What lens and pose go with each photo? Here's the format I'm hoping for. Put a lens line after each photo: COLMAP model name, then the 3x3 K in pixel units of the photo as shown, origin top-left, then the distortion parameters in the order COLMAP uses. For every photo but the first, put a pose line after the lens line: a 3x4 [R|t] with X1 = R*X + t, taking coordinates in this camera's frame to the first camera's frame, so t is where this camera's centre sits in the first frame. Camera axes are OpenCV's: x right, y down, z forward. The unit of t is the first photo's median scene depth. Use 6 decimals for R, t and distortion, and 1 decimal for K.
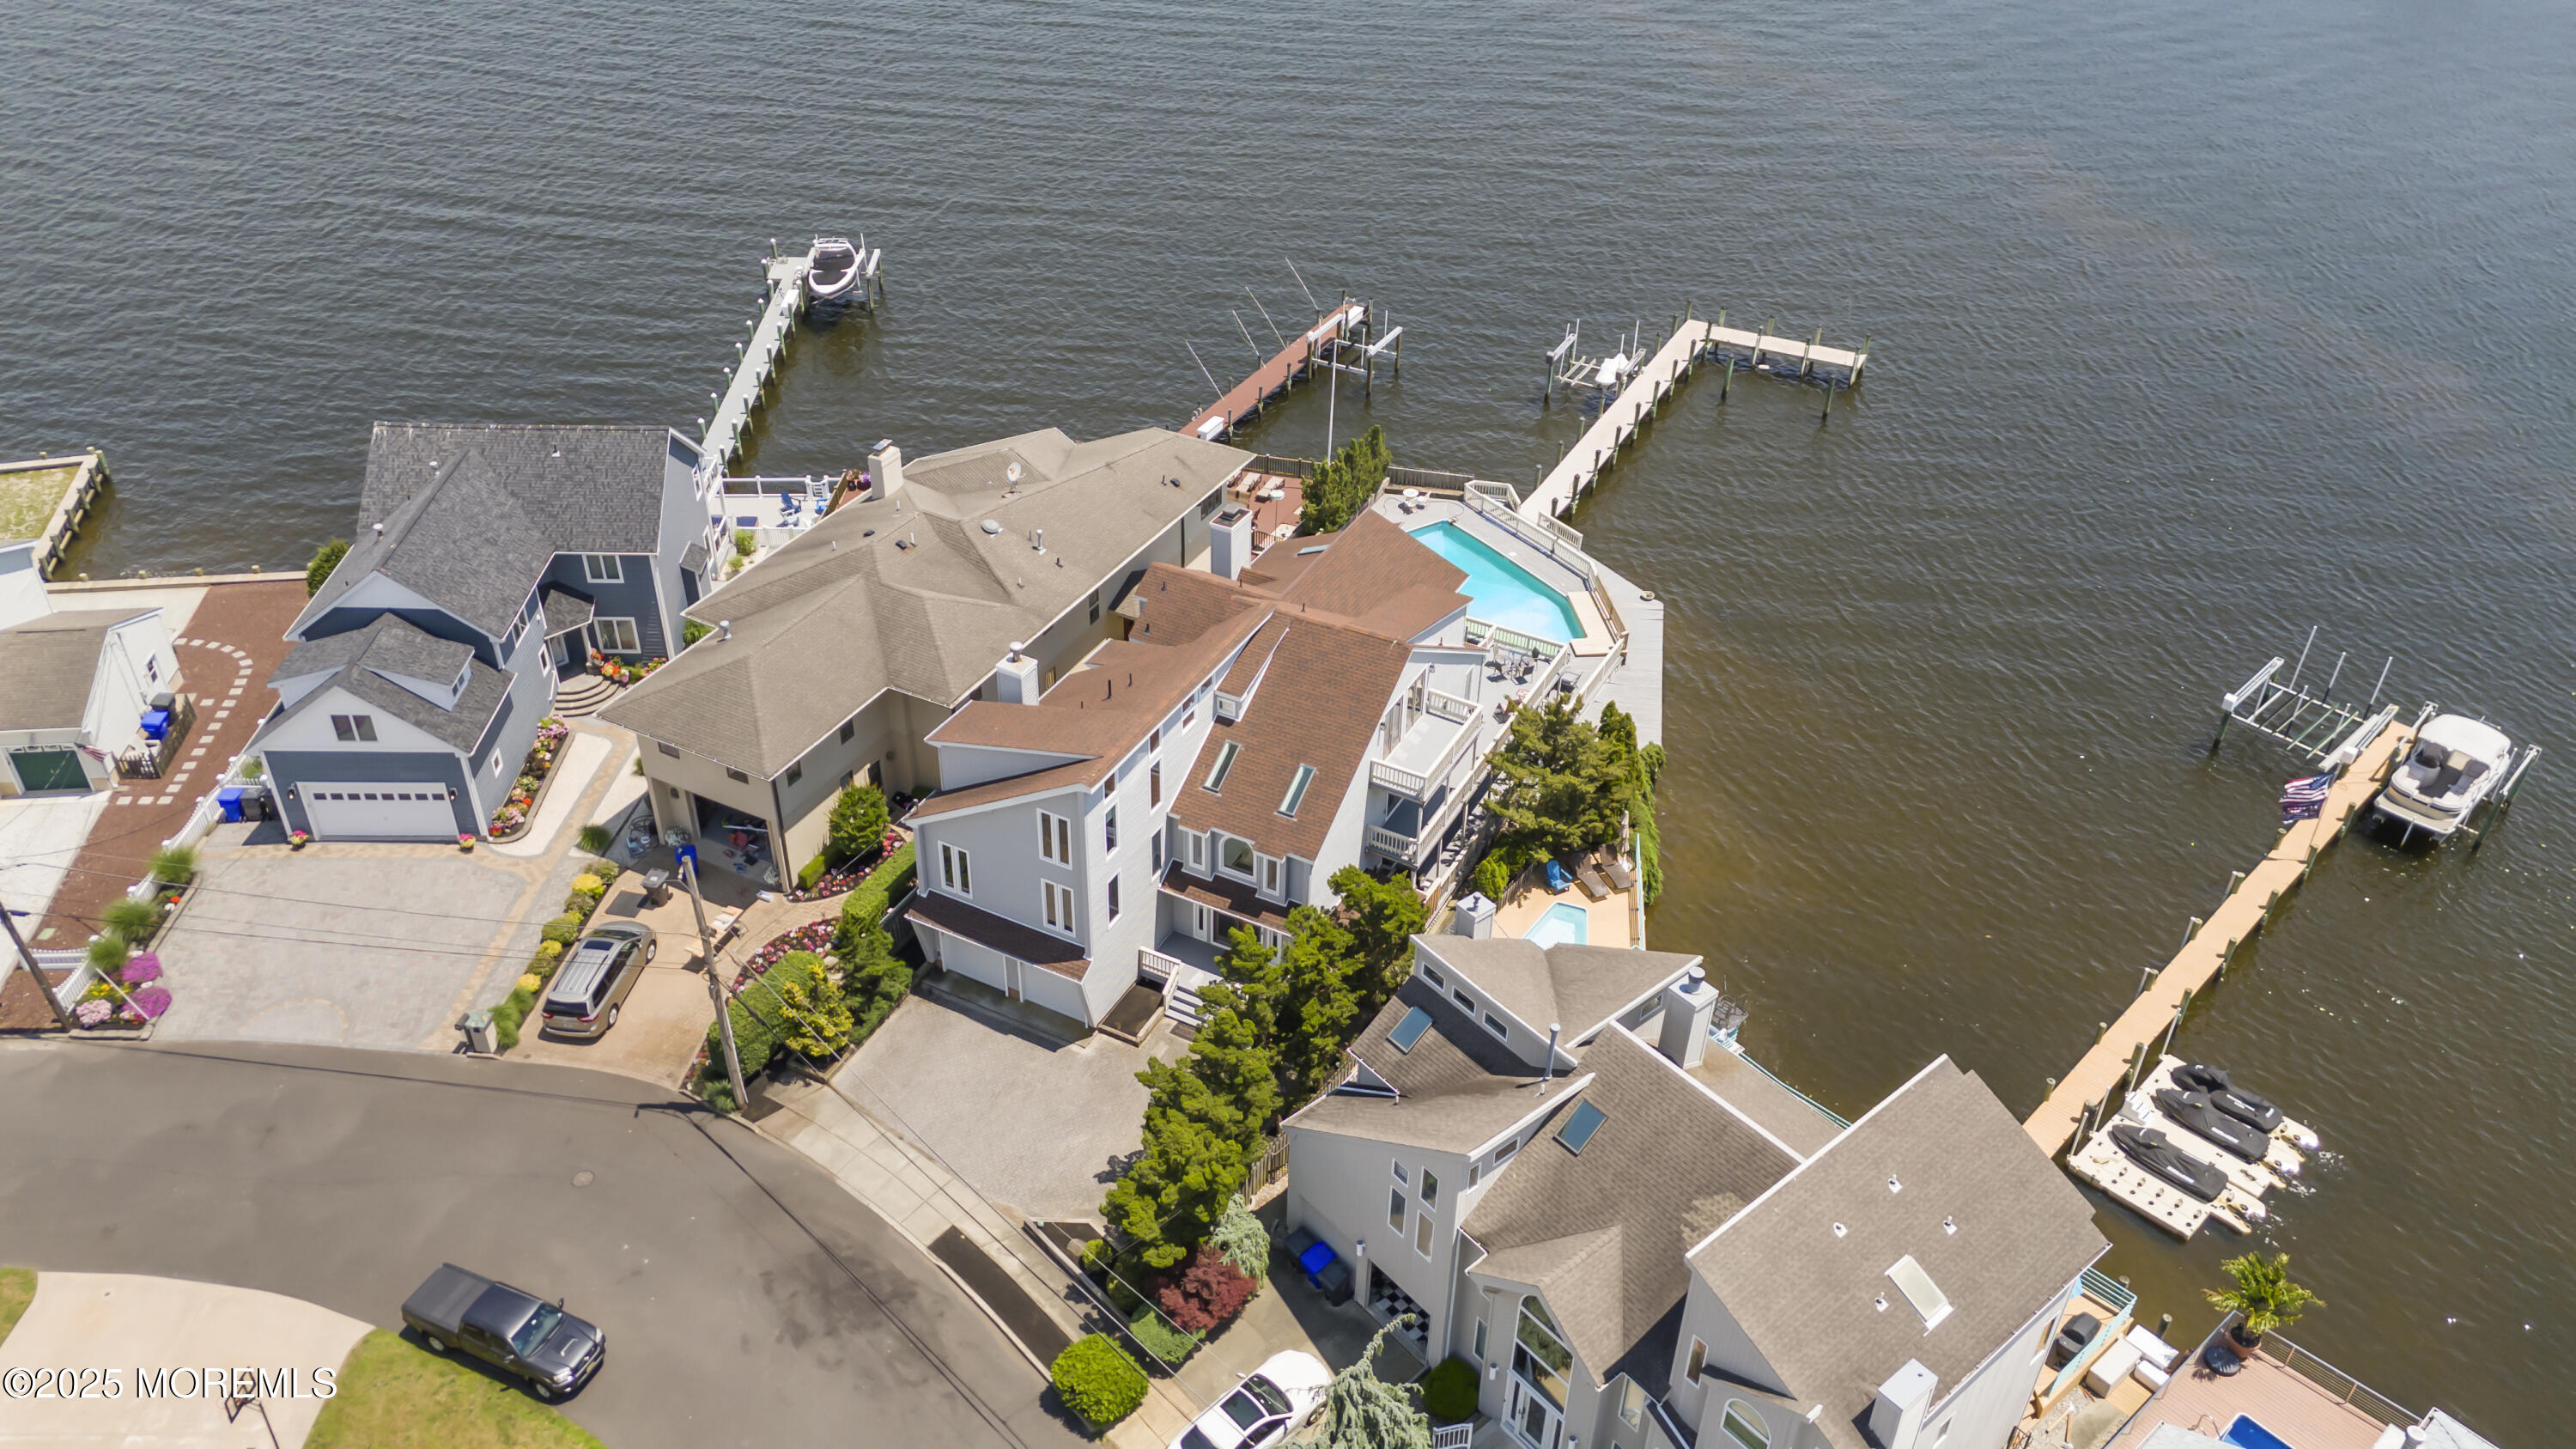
lens RADIAL K [[1884.6, 0, 1288.1], [0, 1884.6, 720.7], [0, 0, 1]] dist [0.058009, -0.031842]
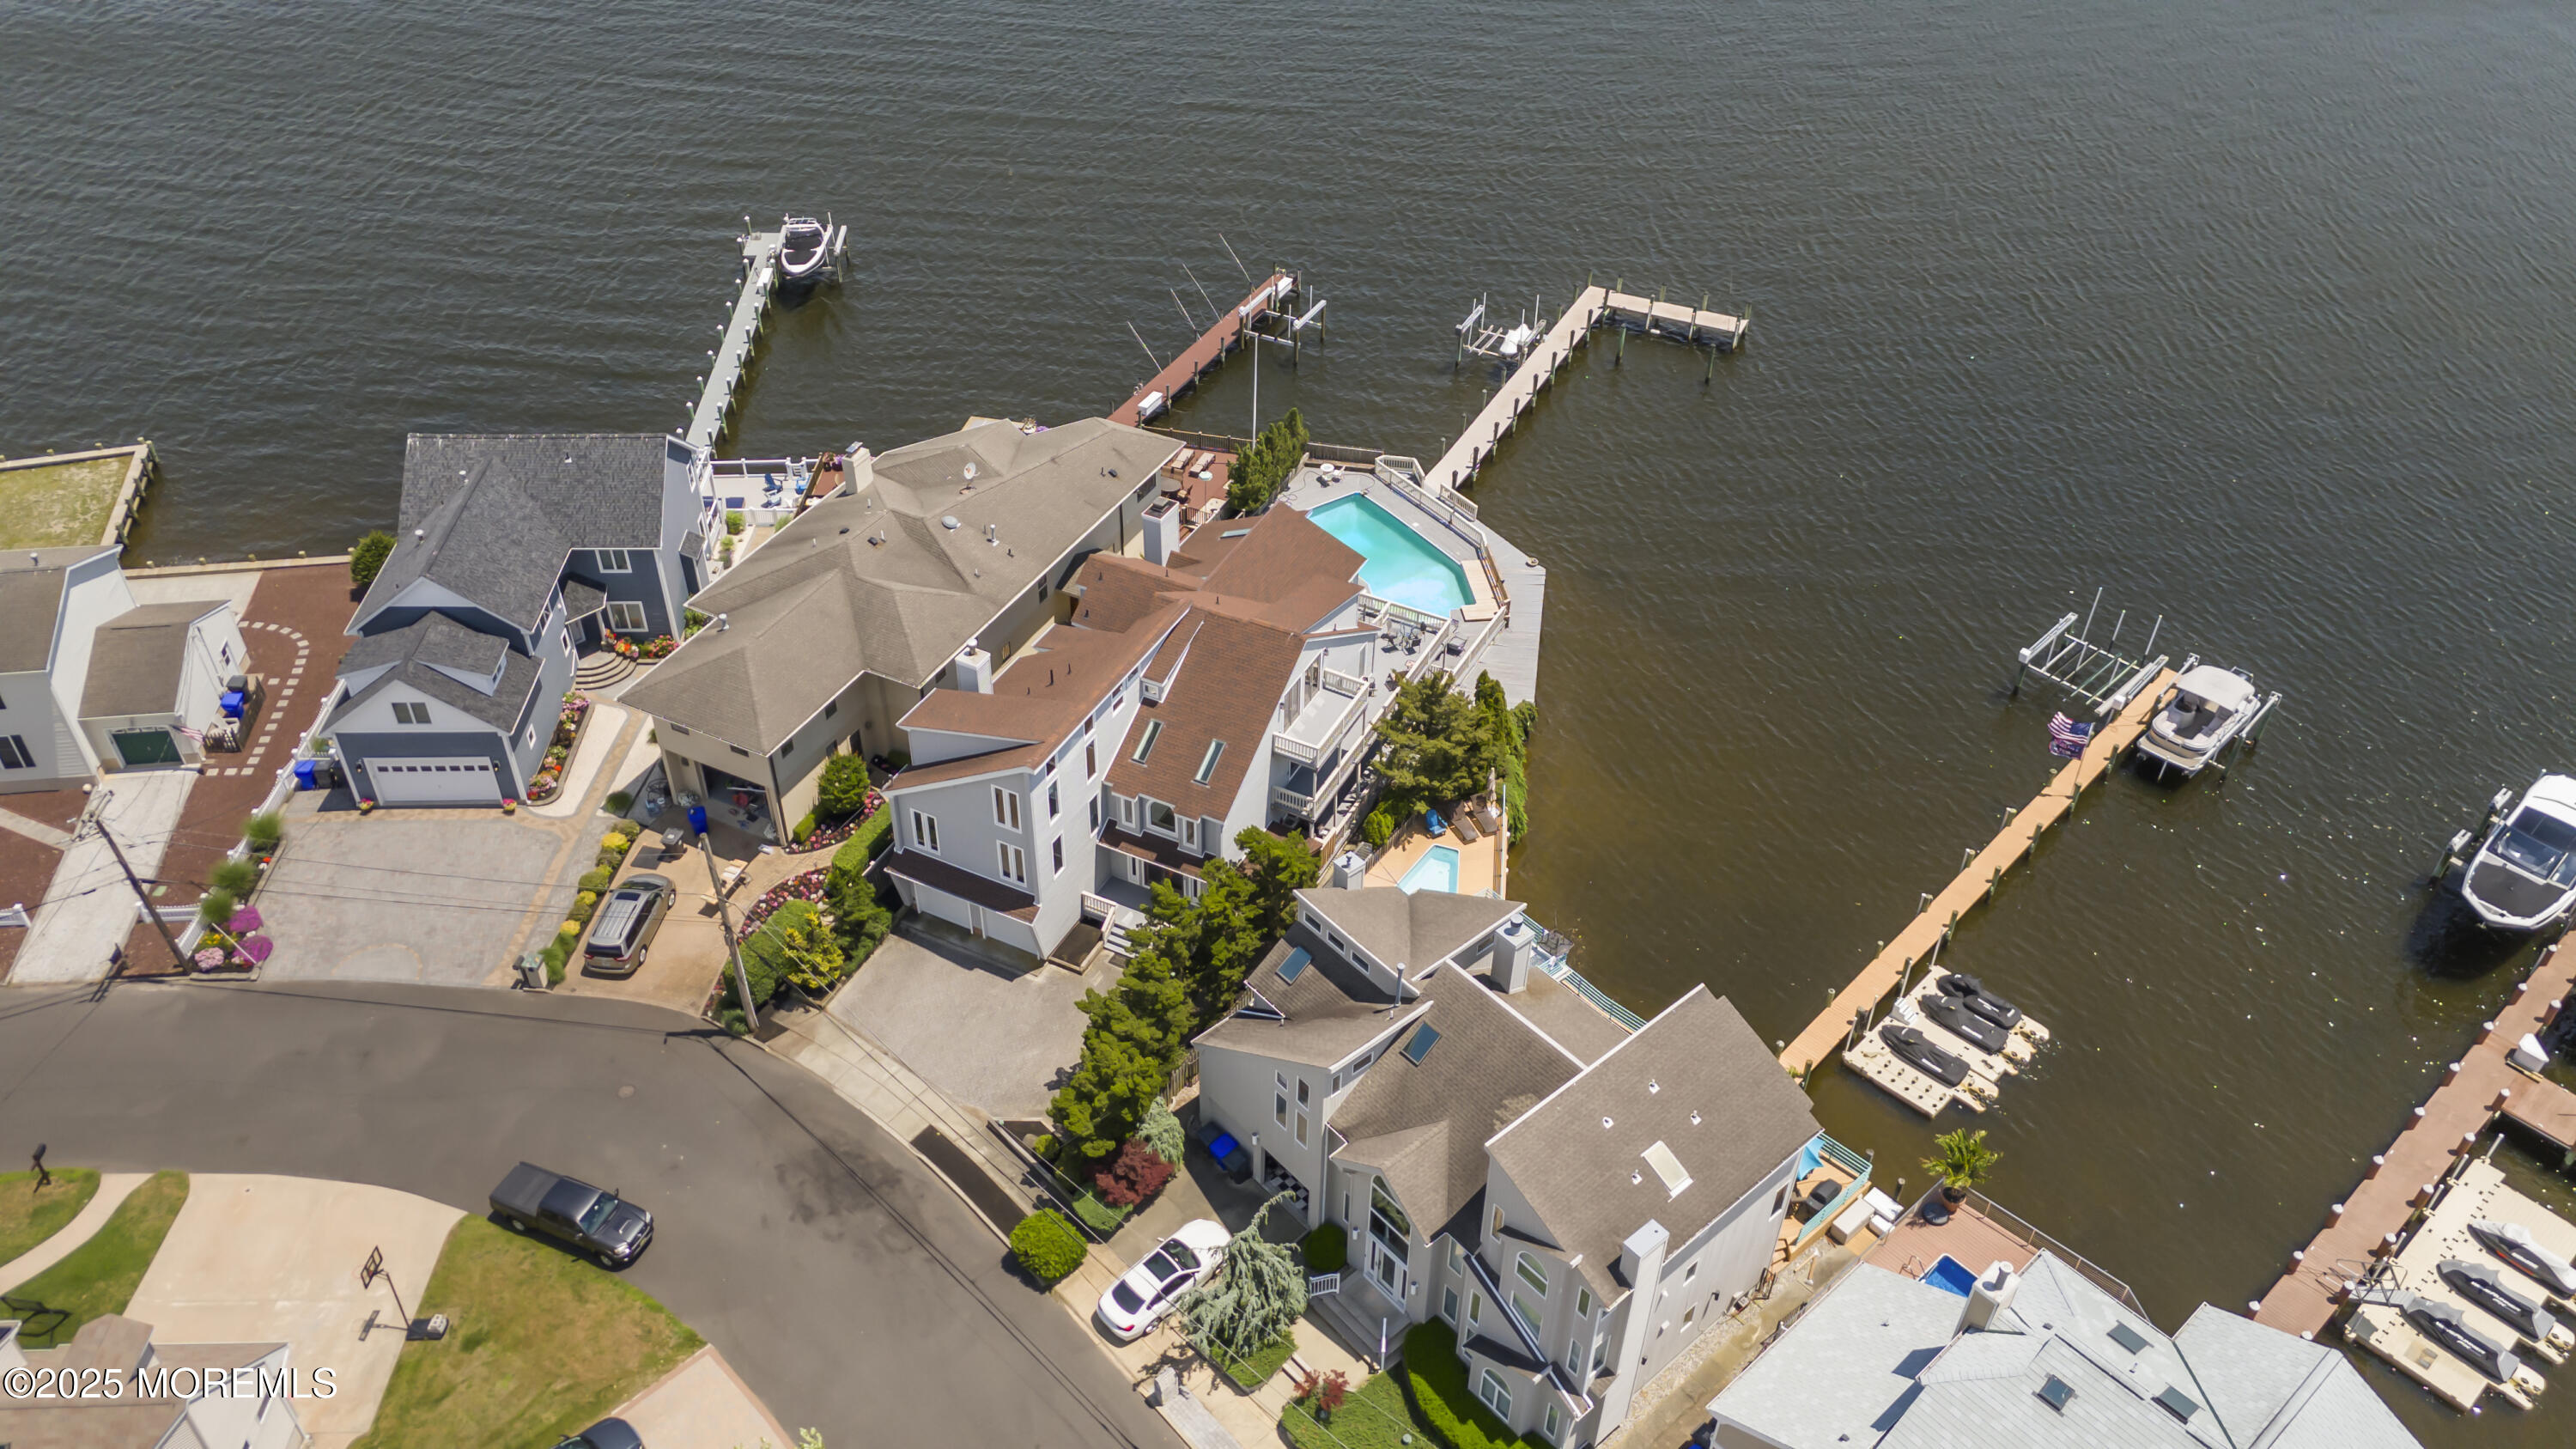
lens RADIAL K [[1884.6, 0, 1286.2], [0, 1884.6, 714.9], [0, 0, 1]] dist [0.058009, -0.031842]
pose [[0.999867, -0.013682, 0.008853, 0.040866], [0.013090, 0.997876, 0.063813, -0.064614], [-0.009708, -0.063689, 0.997923, -0.183460]]
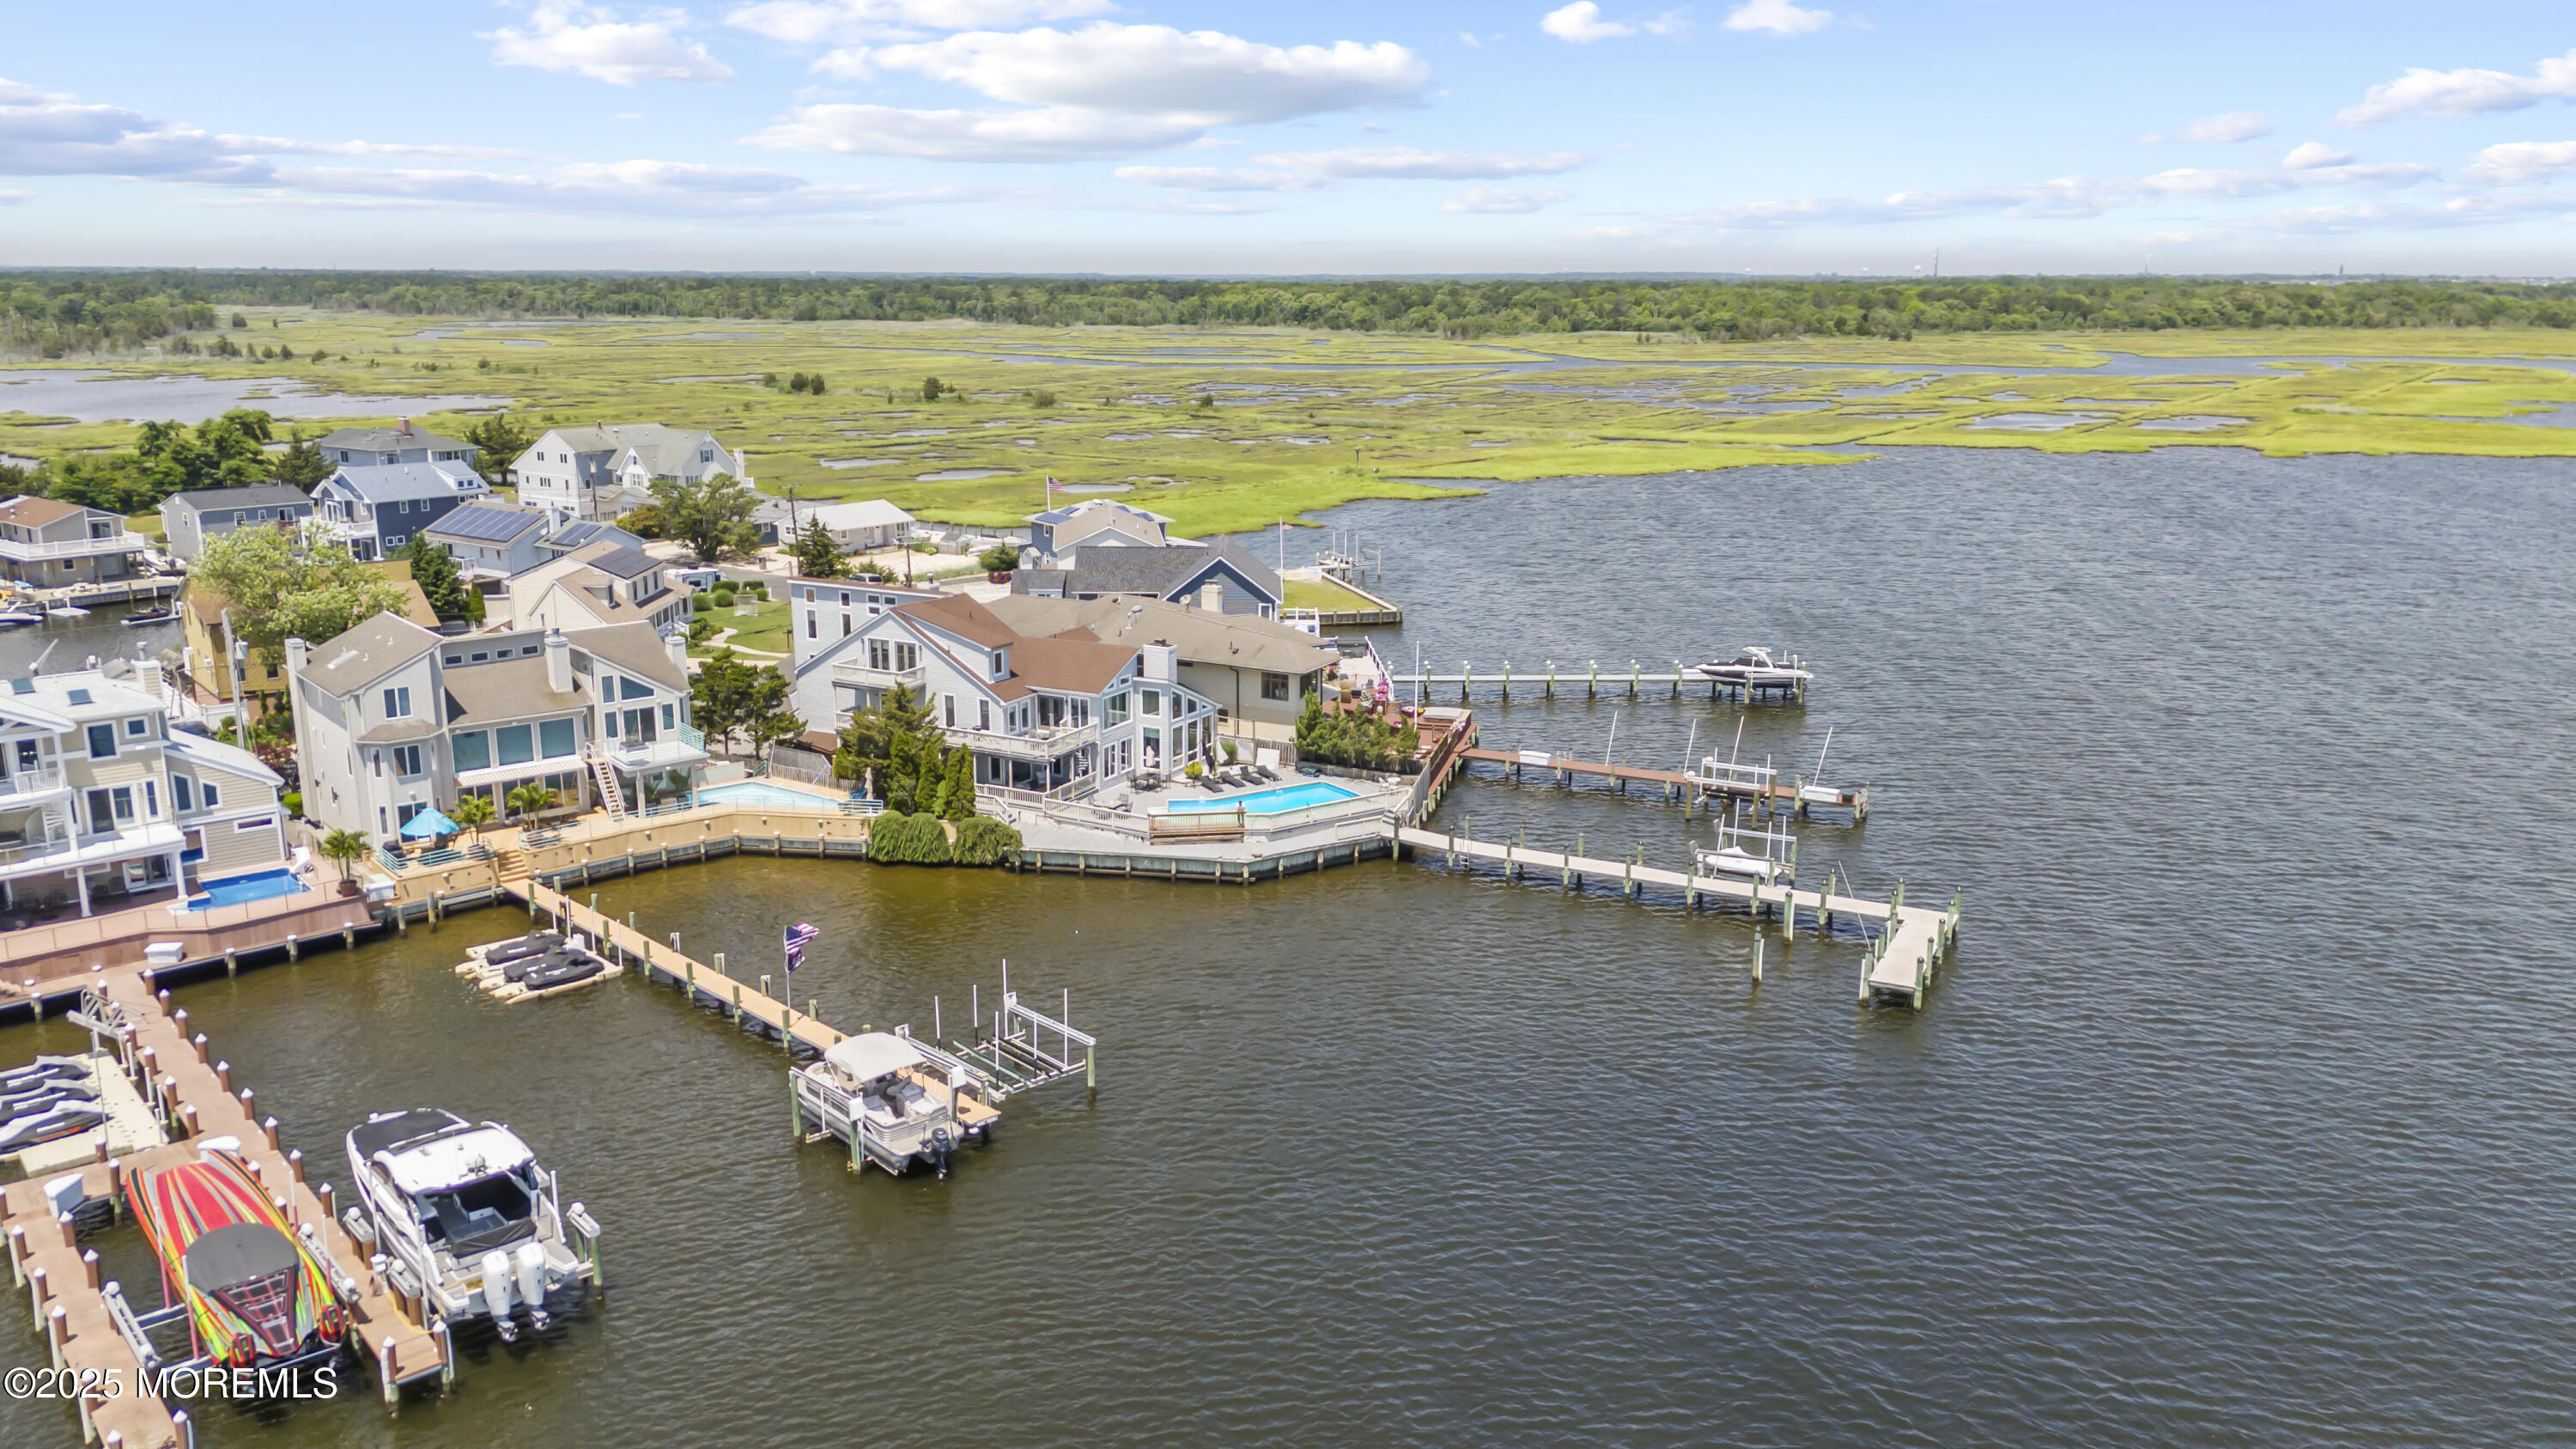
lens RADIAL K [[1927.2, 0, 1280.4], [0, 1927.2, 724.8], [0, 0, 1]] dist [0.037383, 0.001755]
pose [[-0.024368, 0.224789, -0.974103, 1.693424], [-0.583174, 0.788227, 0.196484, -0.469295], [0.811981, 0.572859, 0.111884, 1.126886]]
